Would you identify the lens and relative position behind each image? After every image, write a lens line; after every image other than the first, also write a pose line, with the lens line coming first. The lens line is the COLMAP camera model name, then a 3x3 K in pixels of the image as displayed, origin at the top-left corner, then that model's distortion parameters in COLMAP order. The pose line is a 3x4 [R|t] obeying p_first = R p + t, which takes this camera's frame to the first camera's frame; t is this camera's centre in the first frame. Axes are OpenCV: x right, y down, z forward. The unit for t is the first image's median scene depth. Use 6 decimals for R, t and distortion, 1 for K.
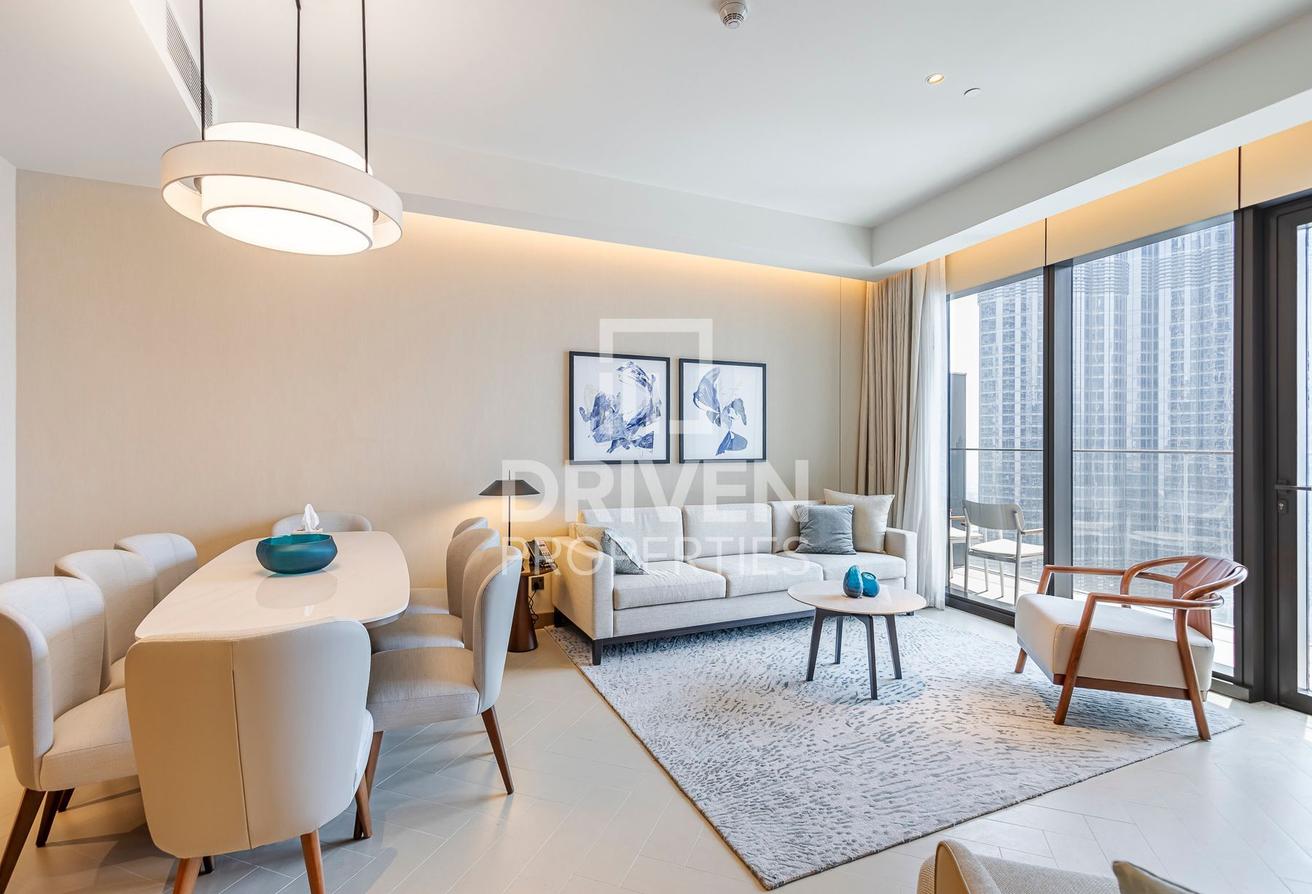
lens RADIAL K [[626.0, 0, 654.9], [0, 626.0, 446.7], [0, 0, 1]] dist [0.019969, 0.000129]
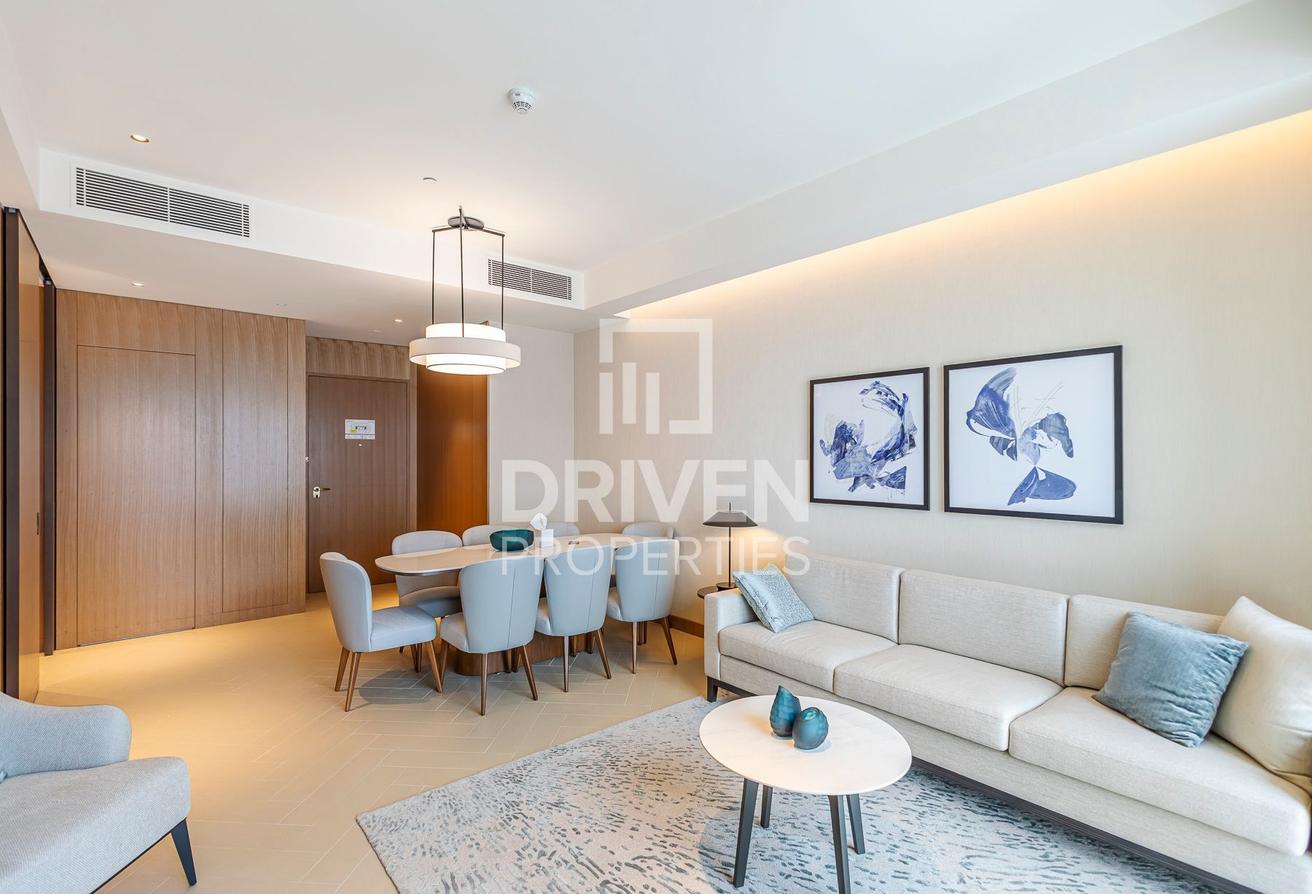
lens RADIAL K [[626.0, 0, 655.0], [0, 626.0, 449.8], [0, 0, 1]] dist [0.019969, 0.000129]
pose [[0.253504, -0.006088, -0.967315, 0.669857], [-0.003866, 0.999966, -0.007306, -0.038791], [0.967327, 0.005592, 0.253471, 0.508482]]
